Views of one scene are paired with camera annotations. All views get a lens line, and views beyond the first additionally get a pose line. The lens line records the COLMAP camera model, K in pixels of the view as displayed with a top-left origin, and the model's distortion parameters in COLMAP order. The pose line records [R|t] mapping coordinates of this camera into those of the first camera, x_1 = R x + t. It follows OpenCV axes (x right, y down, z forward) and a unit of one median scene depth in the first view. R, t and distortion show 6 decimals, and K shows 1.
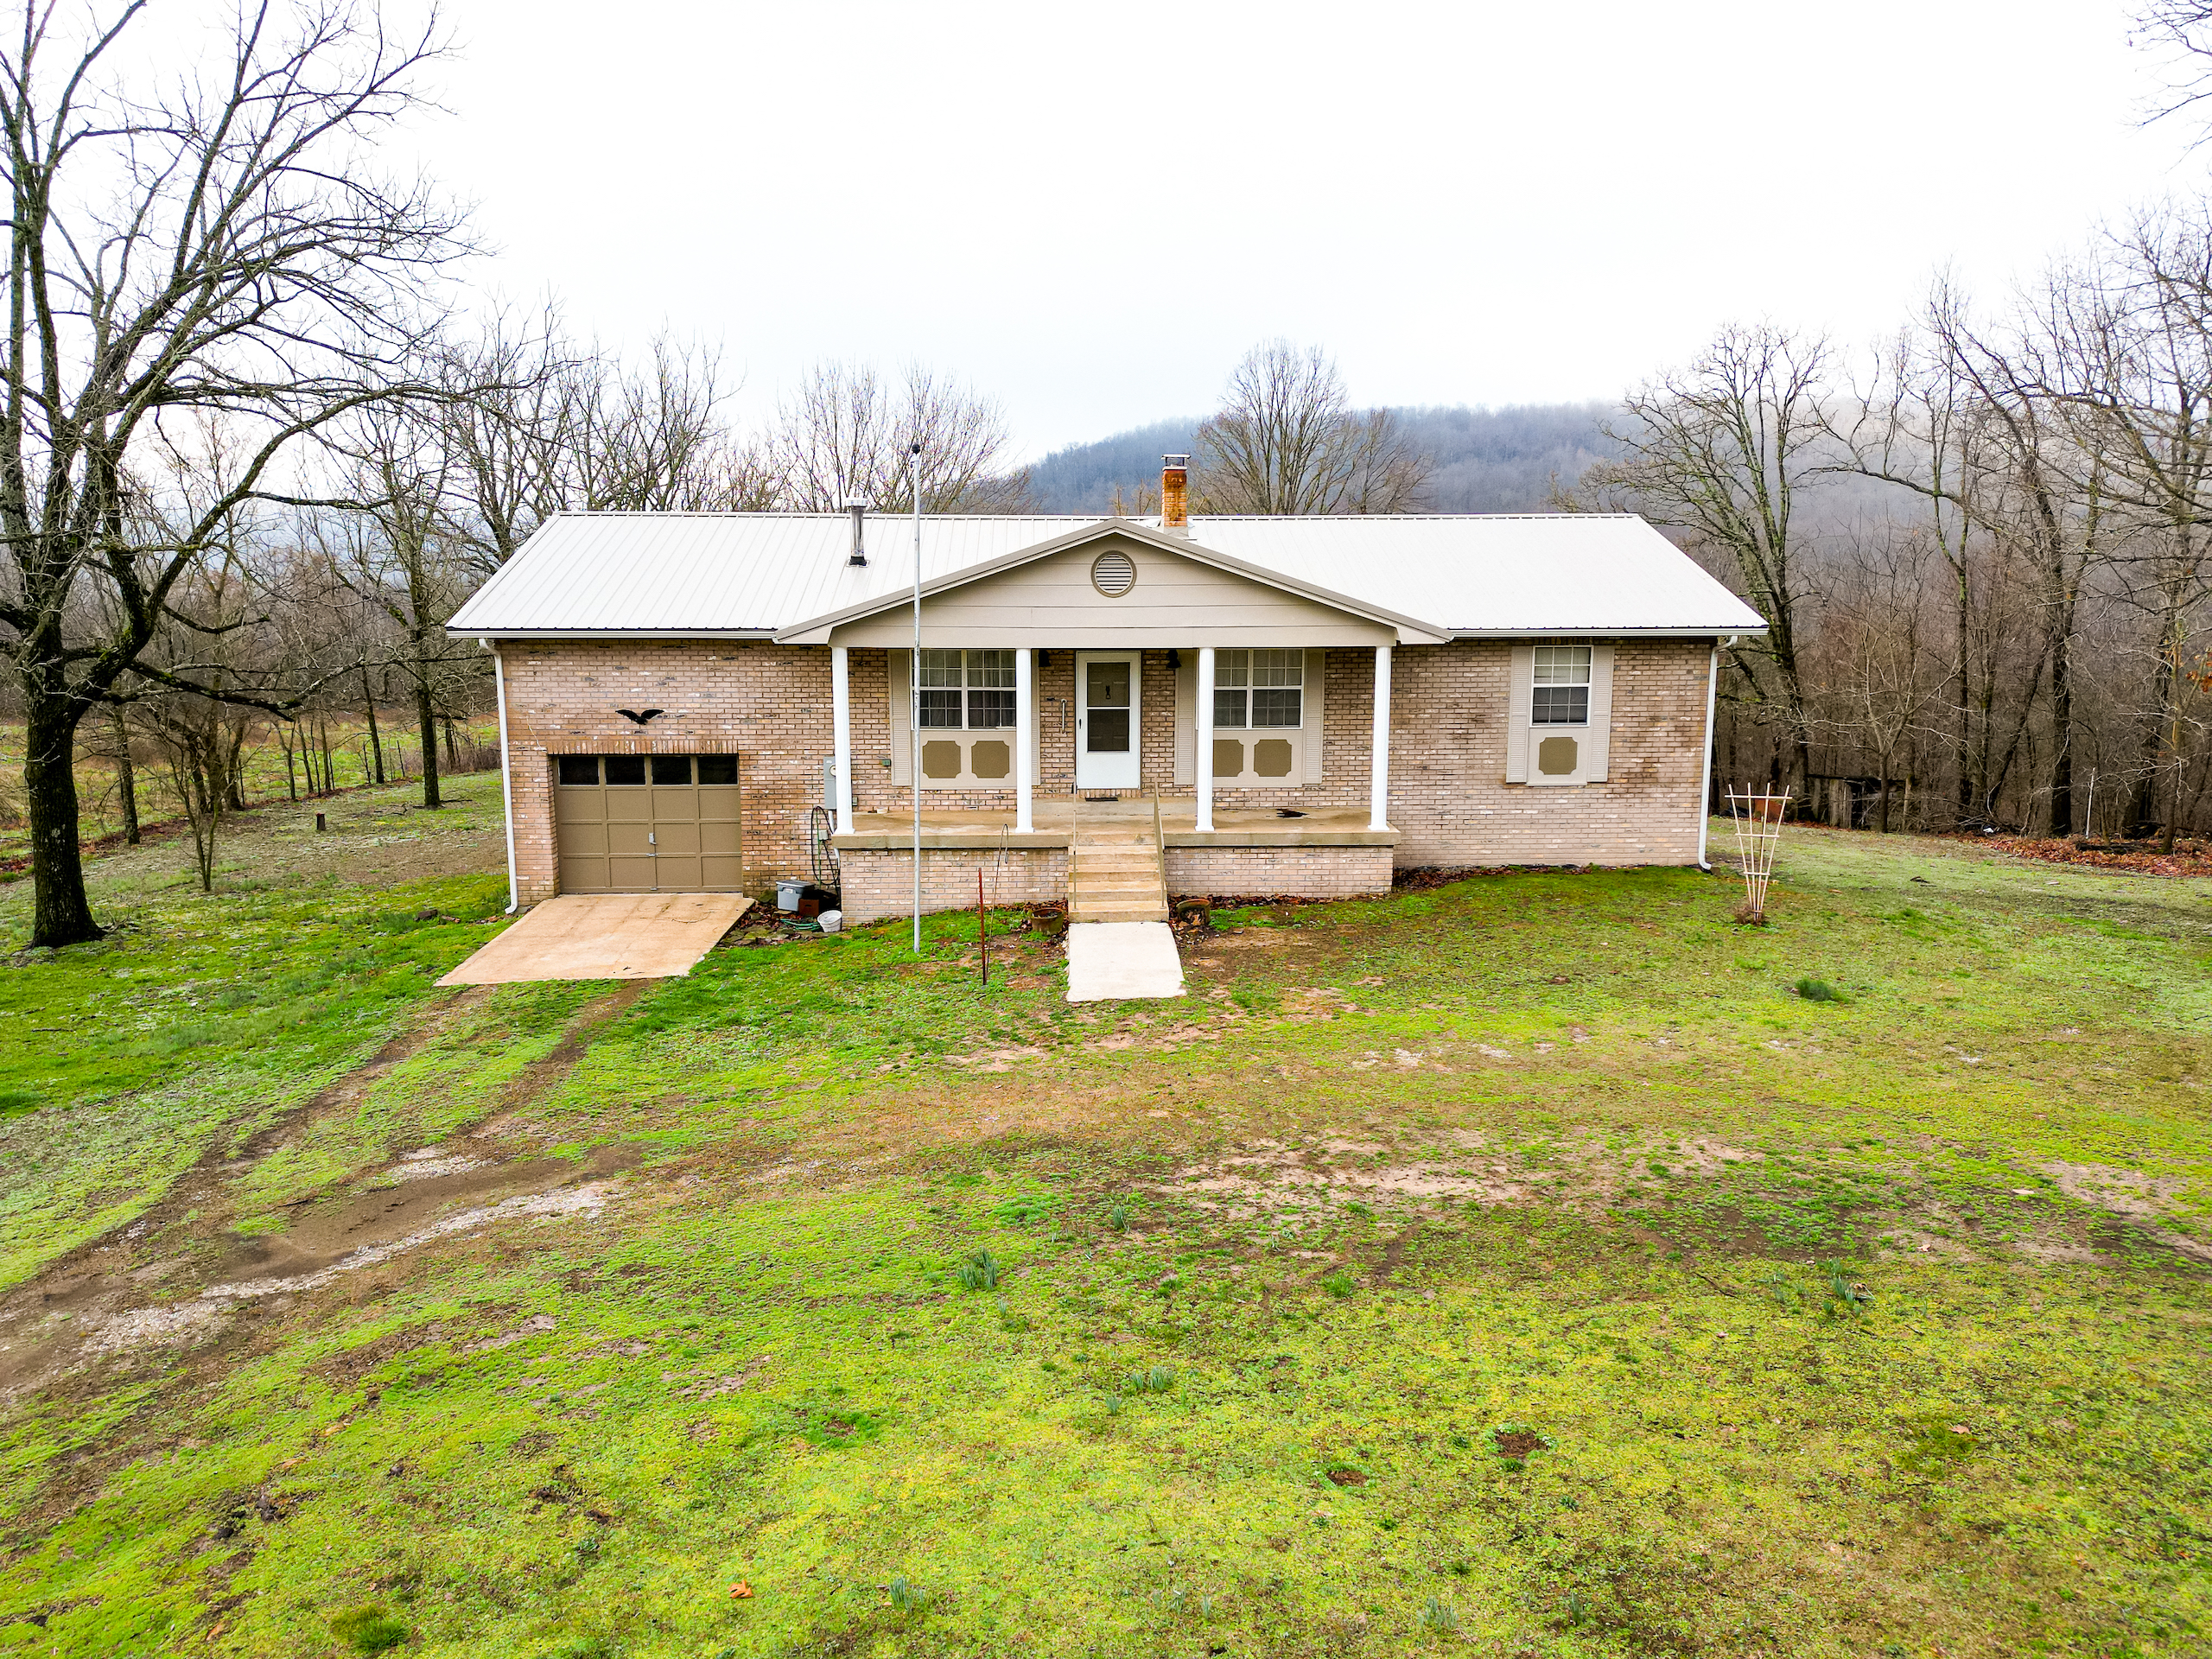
lens RADIAL K [[1543.6, 0, 1104.9], [0, 1543.6, 856.8], [0, 0, 1]] dist [0.099520, -0.121596]
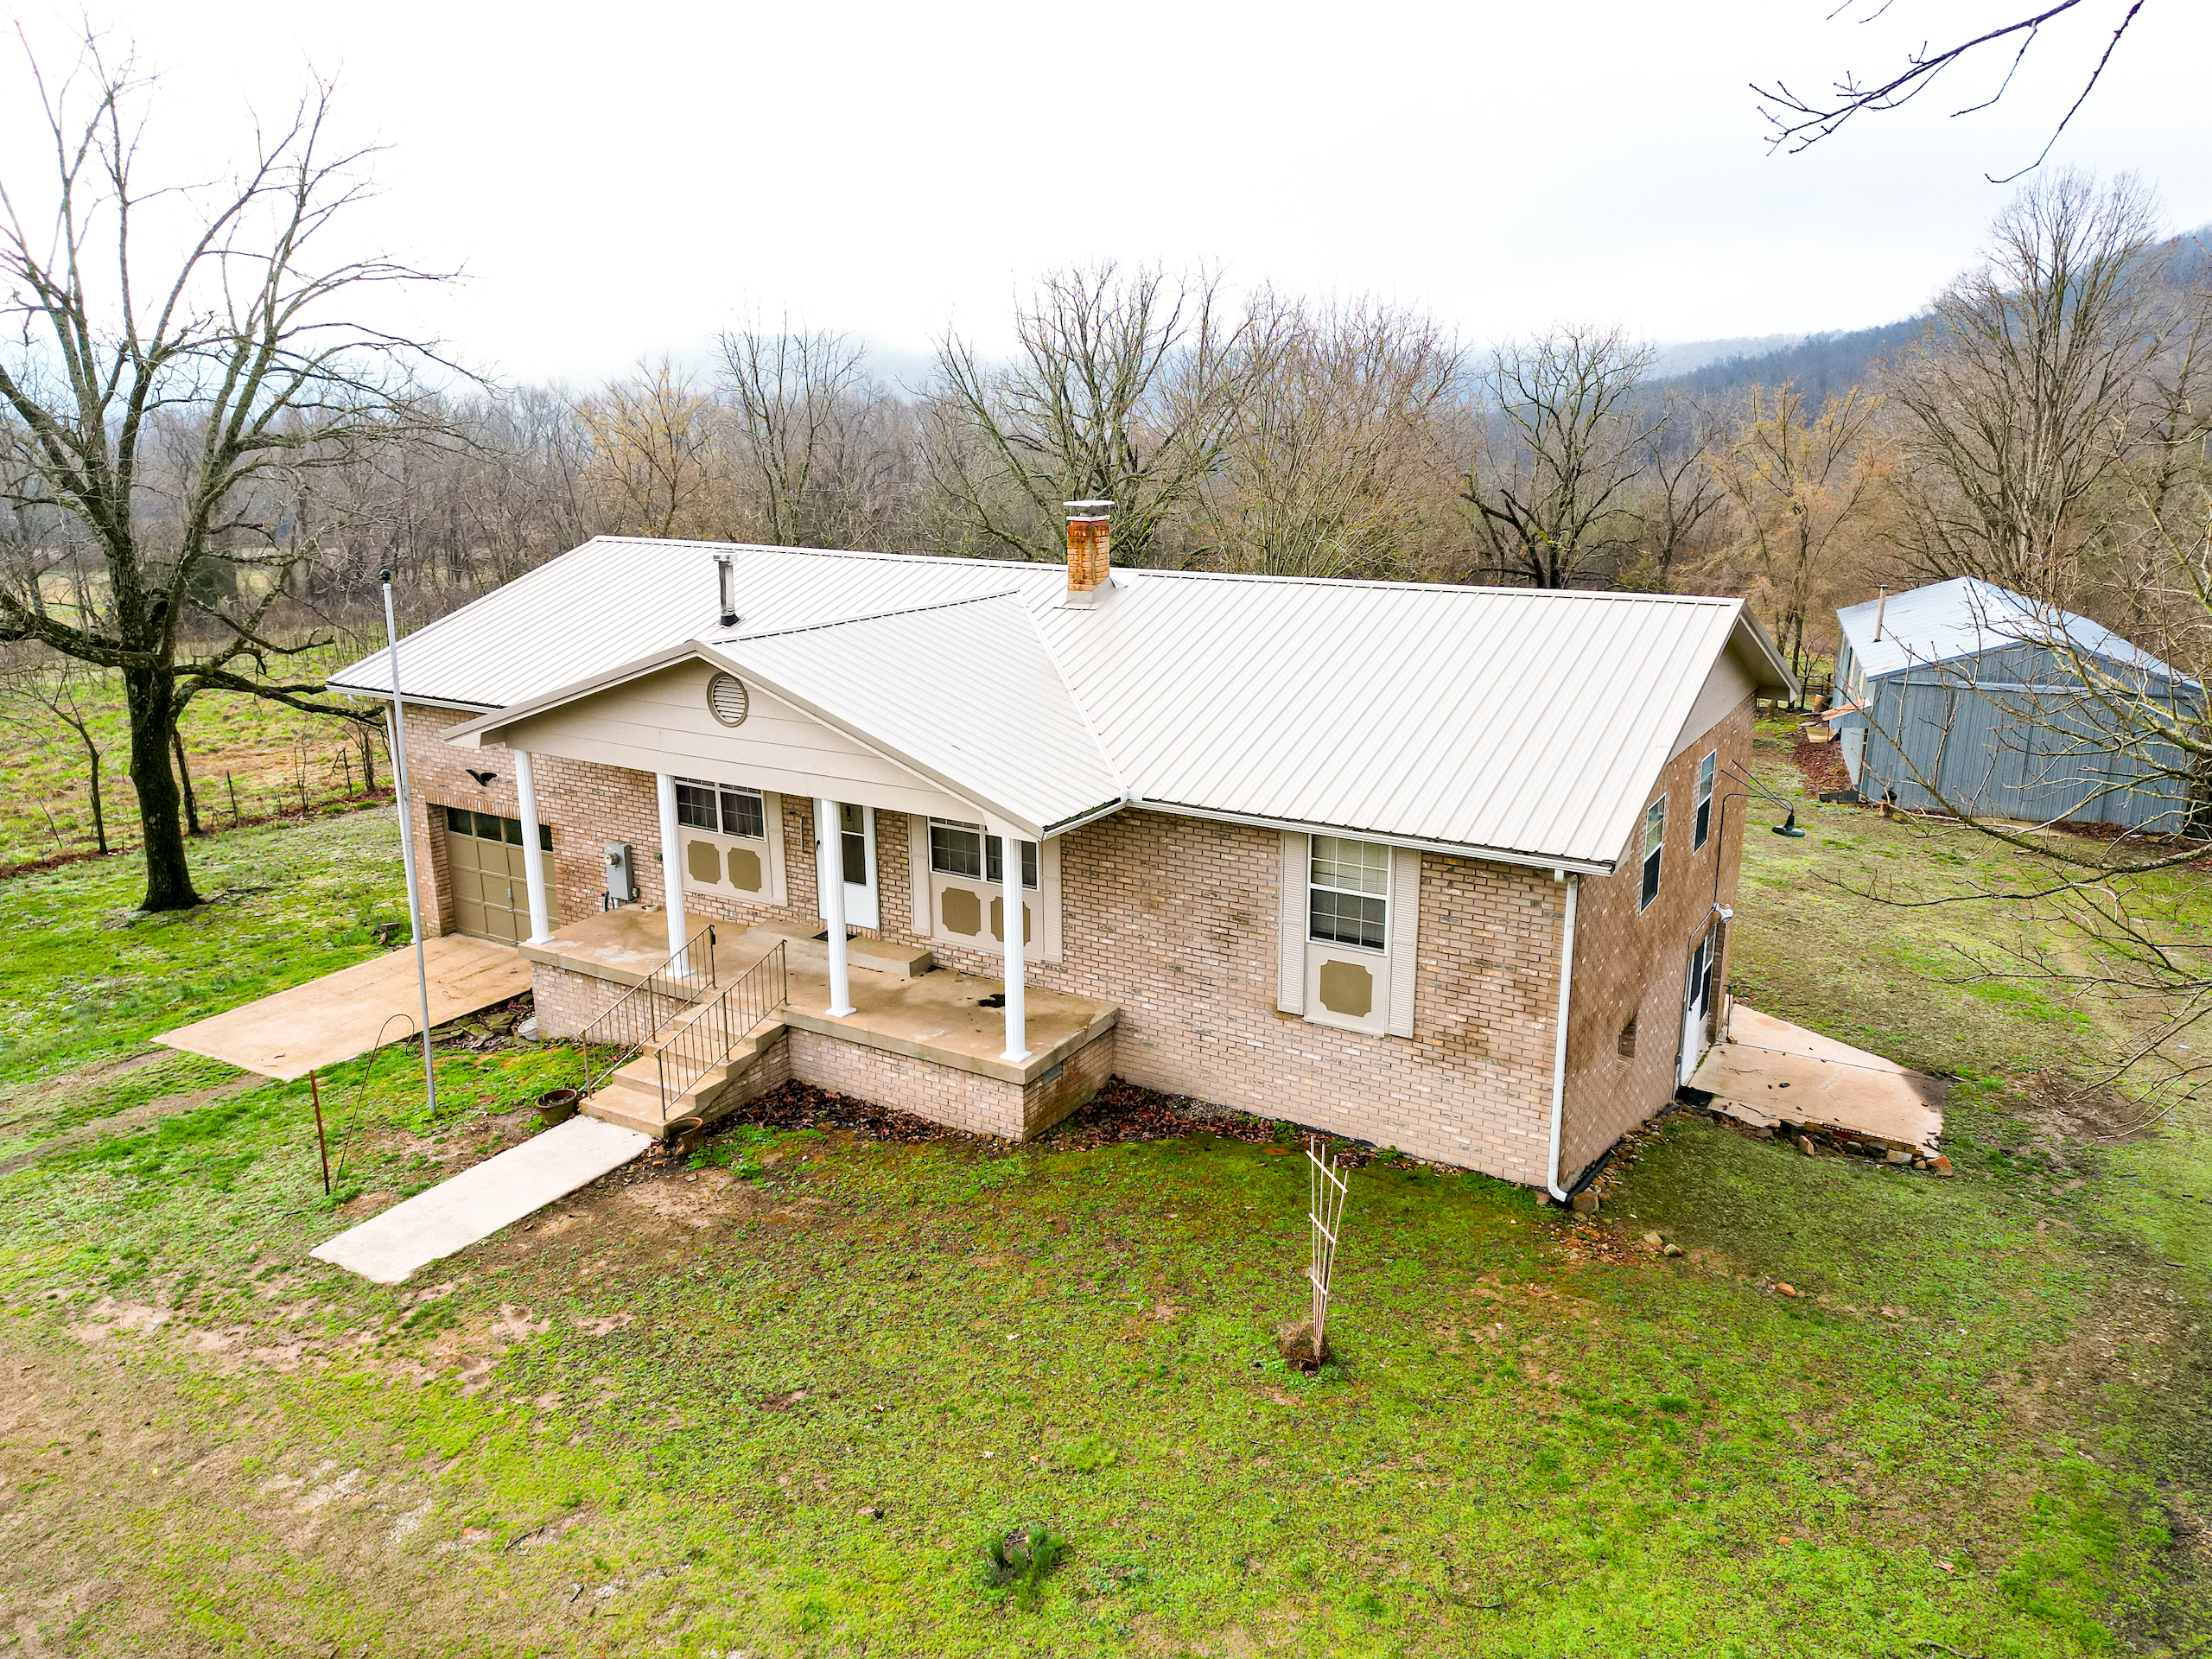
lens RADIAL K [[1557.8, 0, 1099.9], [0, 1557.8, 822.5], [0, 0, 1]] dist [0.103824, -0.124134]
pose [[0.831377, 0.138794, -0.538097, 0.579938], [-0.095161, 0.989562, 0.108216, -0.208511], [0.547501, -0.038762, 0.835907, 0.367349]]
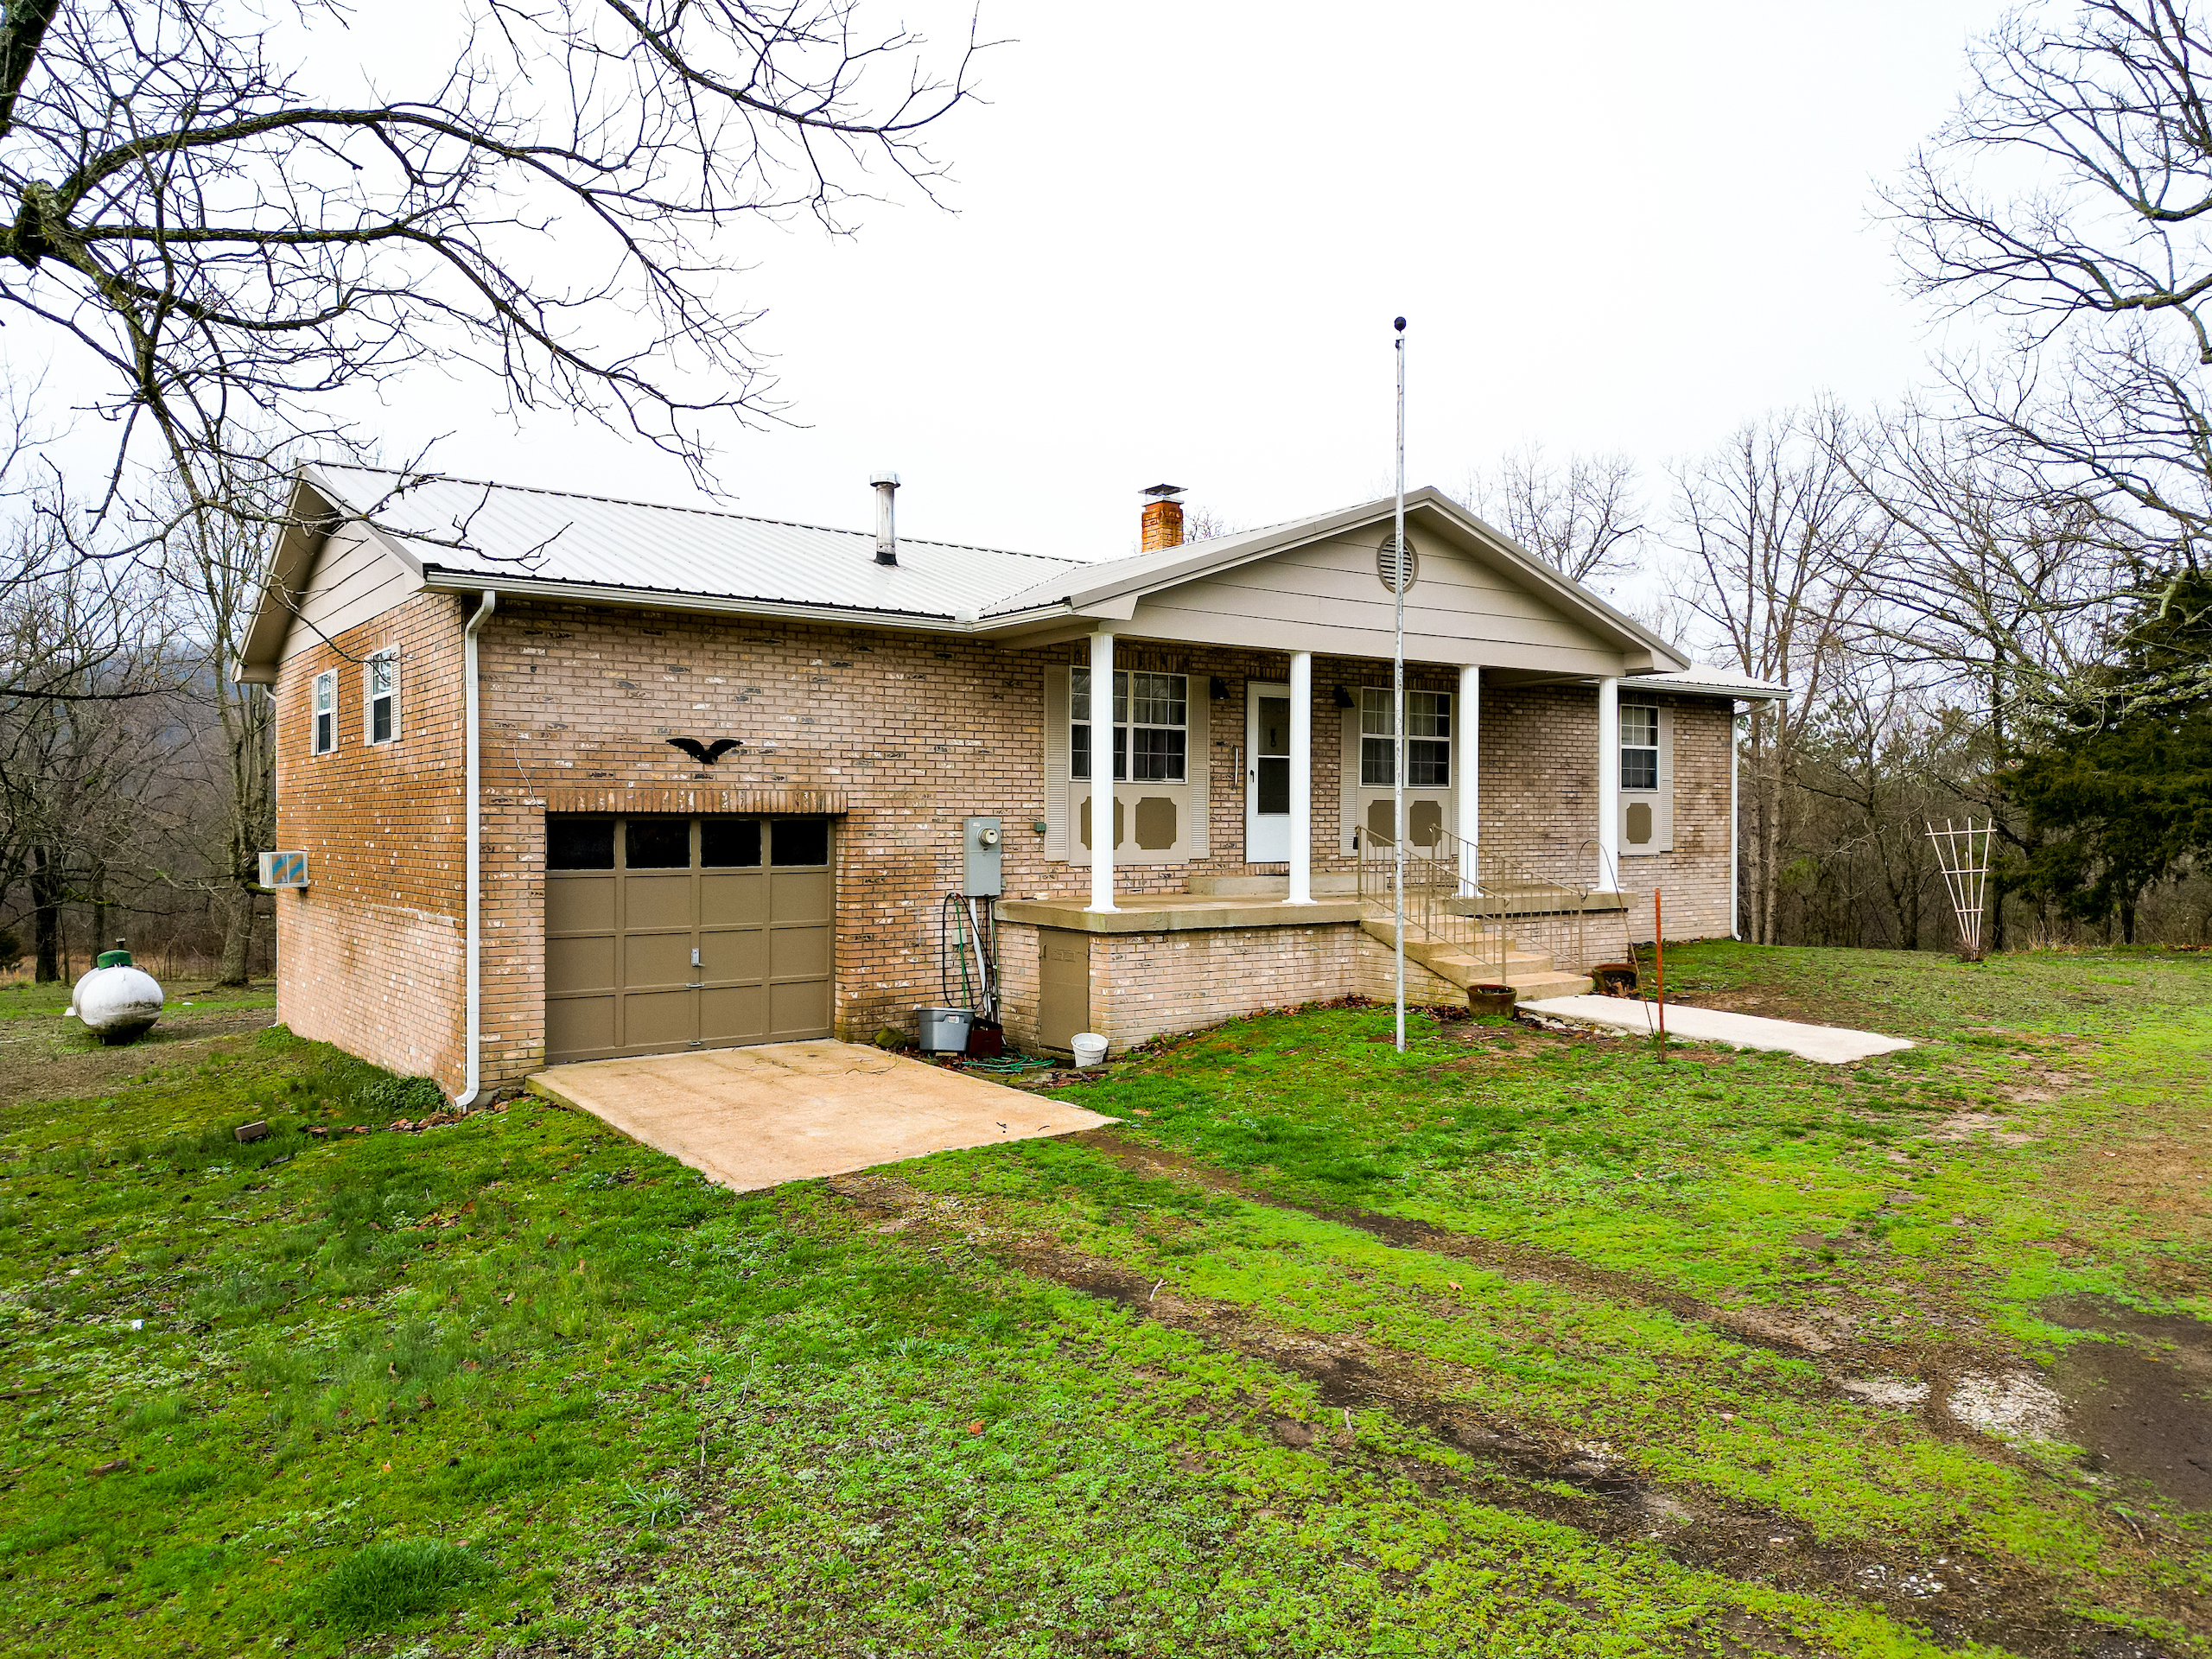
lens RADIAL K [[1543.6, 0, 1104.9], [0, 1543.6, 856.8], [0, 0, 1]] dist [0.099520, -0.121596]
pose [[0.830770, -0.011608, 0.556495, -0.504771], [0.099002, 0.986923, -0.127210, 0.042935], [-0.547741, 0.160777, 0.821055, 0.423719]]
